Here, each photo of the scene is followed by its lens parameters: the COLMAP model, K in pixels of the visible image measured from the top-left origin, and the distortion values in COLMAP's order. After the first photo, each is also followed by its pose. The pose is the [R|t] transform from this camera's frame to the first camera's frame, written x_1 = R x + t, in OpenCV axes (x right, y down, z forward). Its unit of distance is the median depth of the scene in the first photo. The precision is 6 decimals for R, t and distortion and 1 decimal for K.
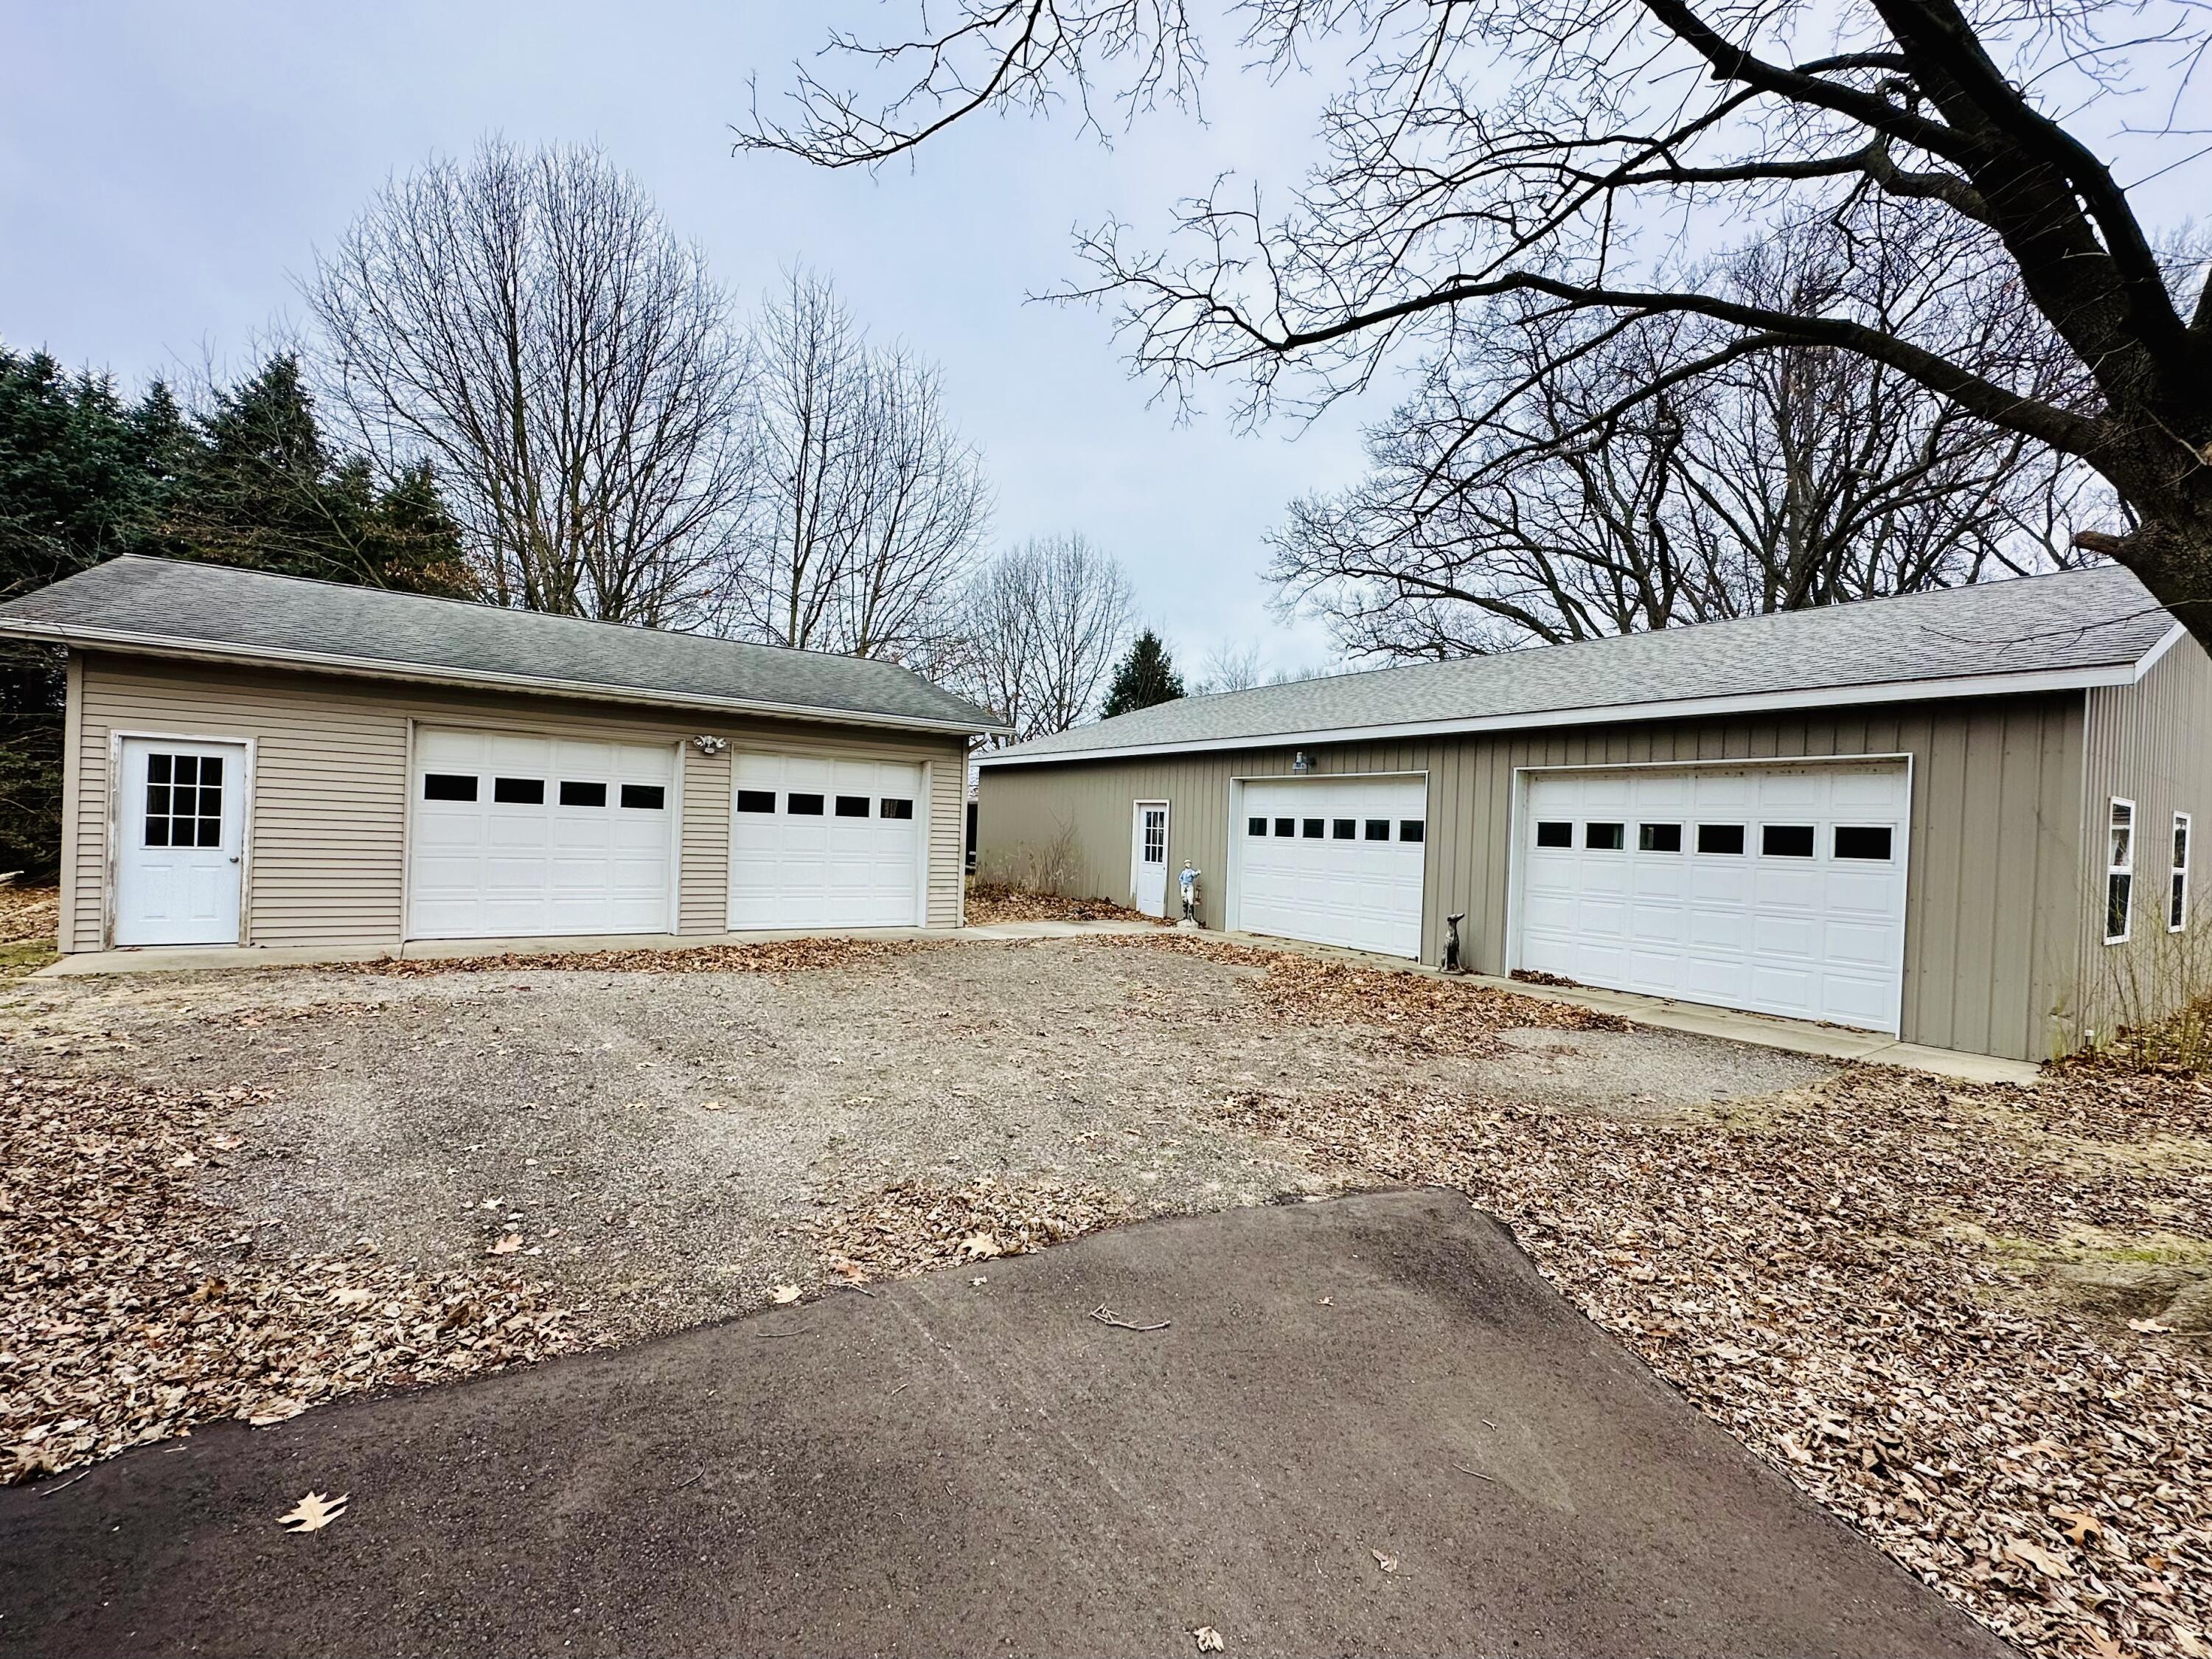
lens RADIAL K [[902.3, 0, 1106.0], [0, 902.3, 829.5], [0, 0, 1]] dist [0.003220, 0.000245]
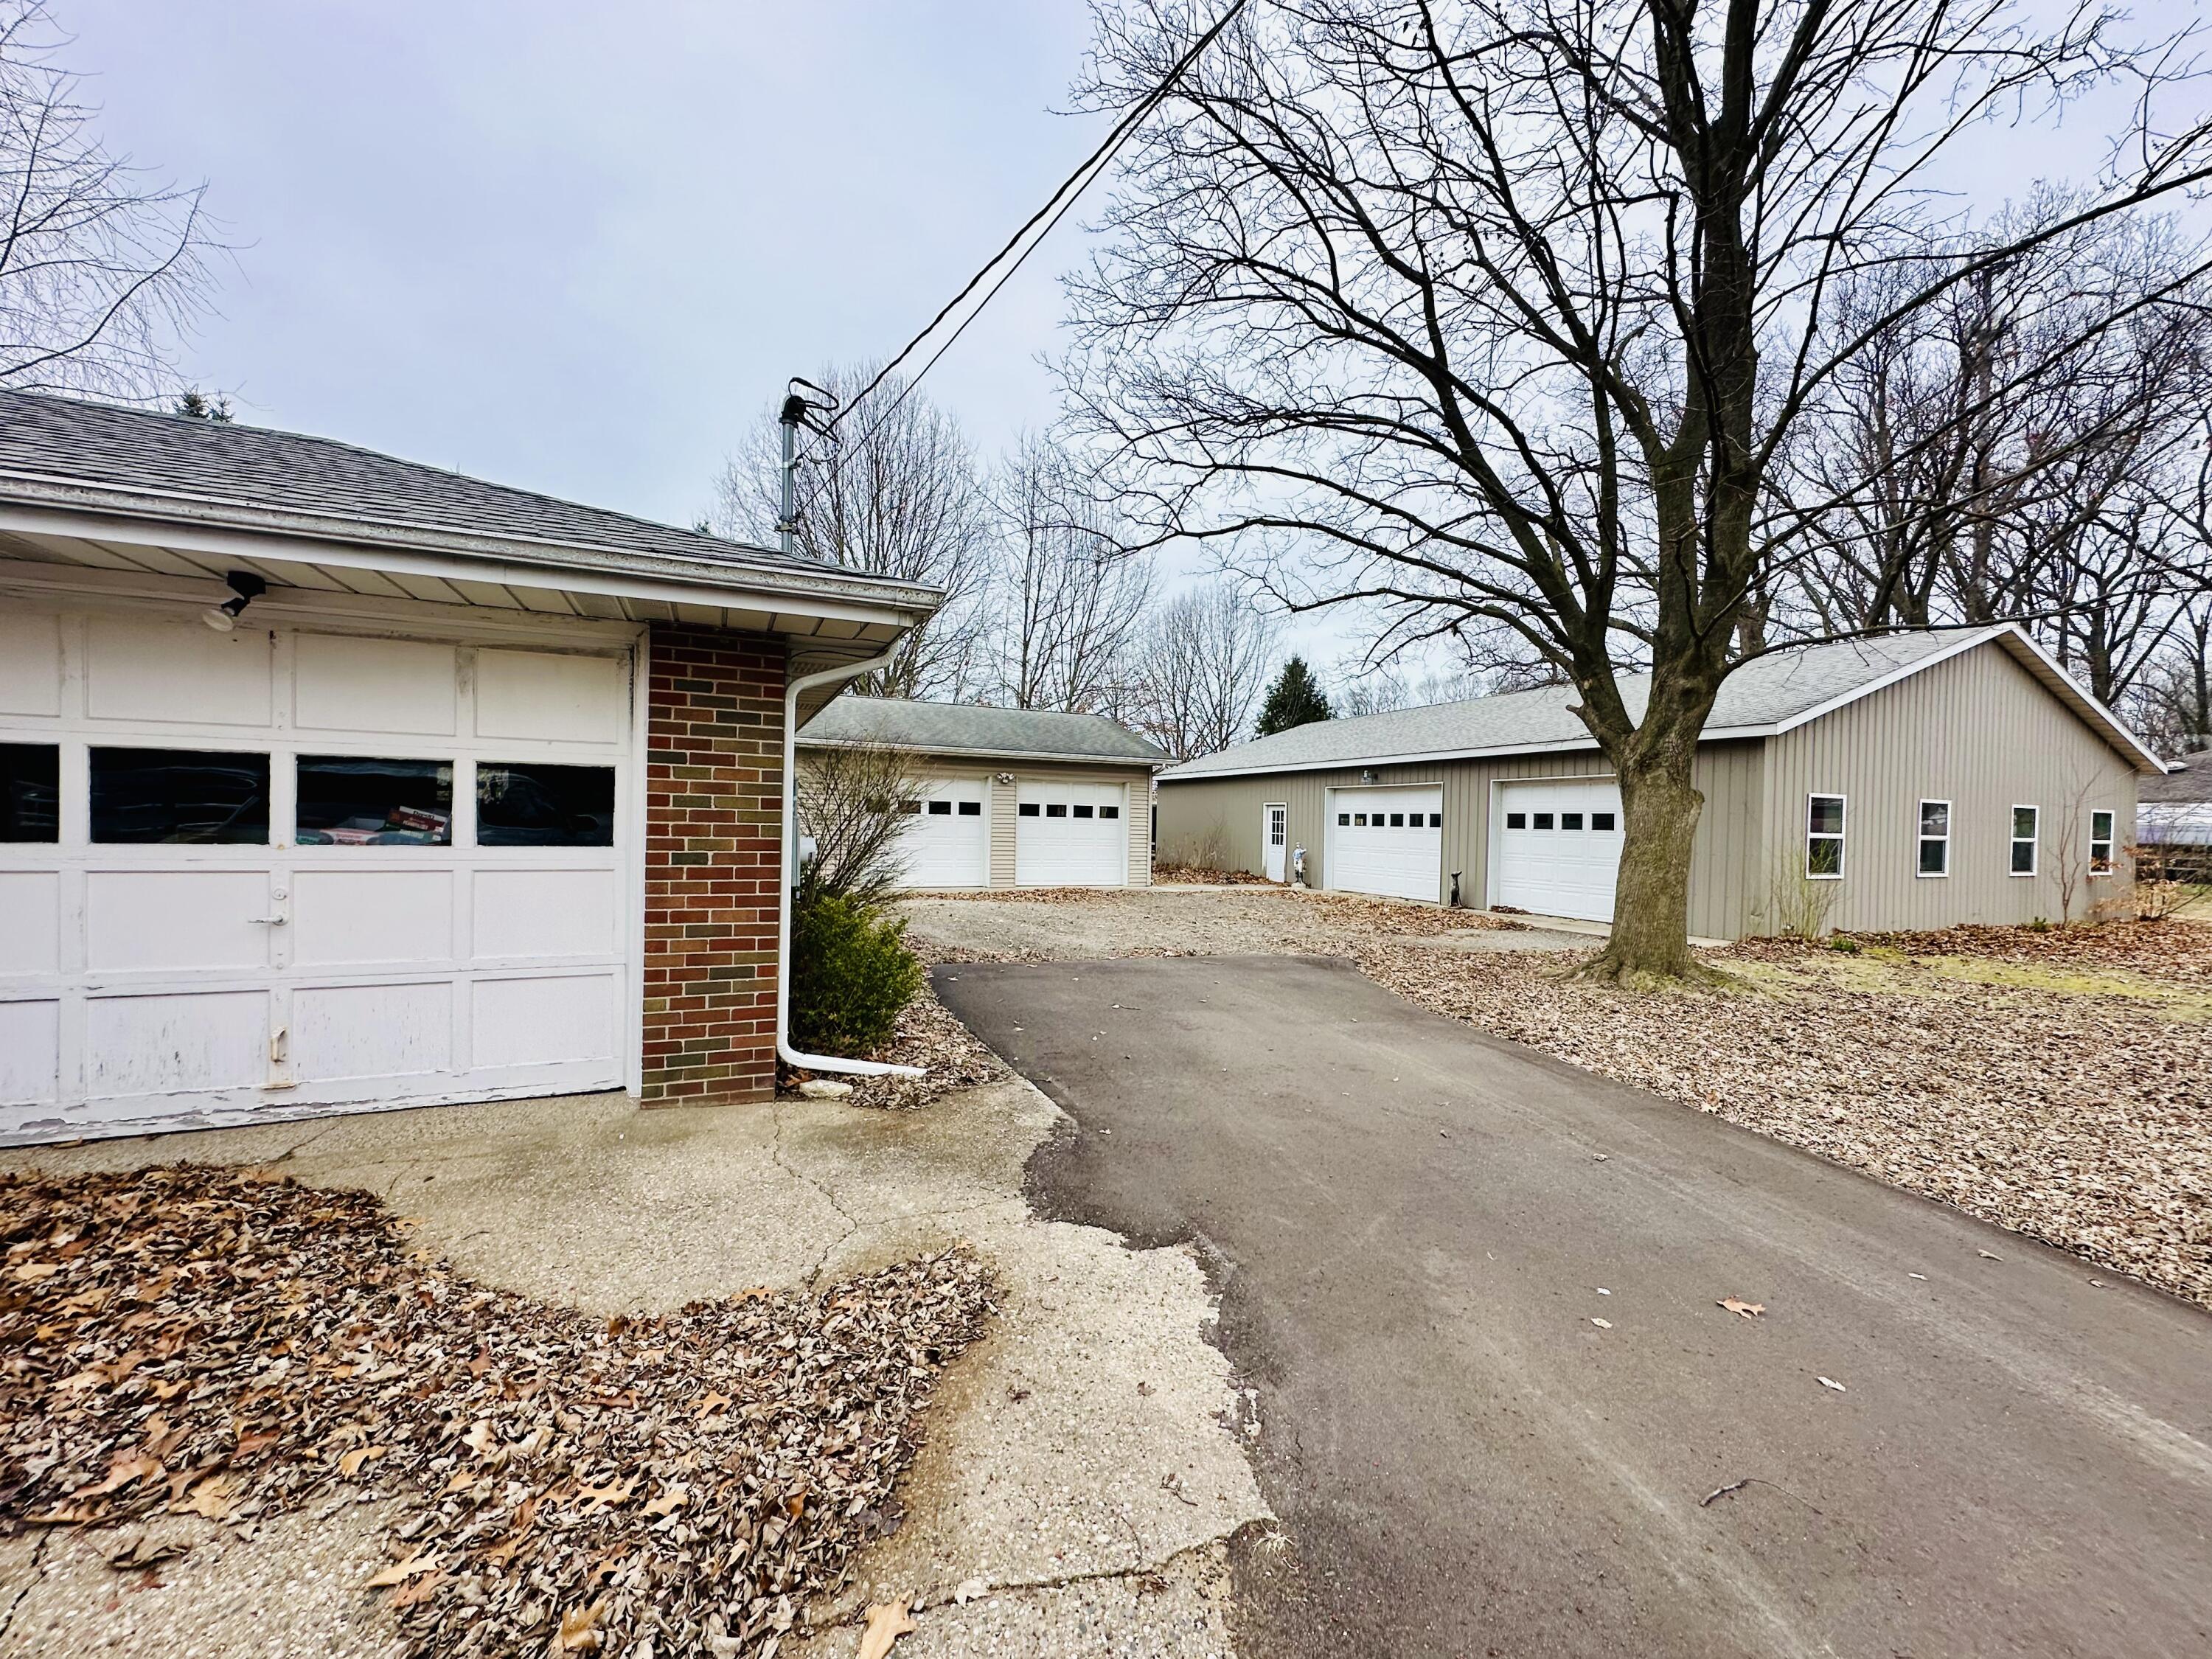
lens RADIAL K [[902.3, 0, 1106.0], [0, 902.3, 829.5], [0, 0, 1]] dist [0.003220, 0.000245]
pose [[0.981707, -0.015289, -0.189783, 0.058104], [0.015639, 0.999878, 0.000348, 0.005985], [0.189755, -0.003309, 0.981826, -0.495112]]
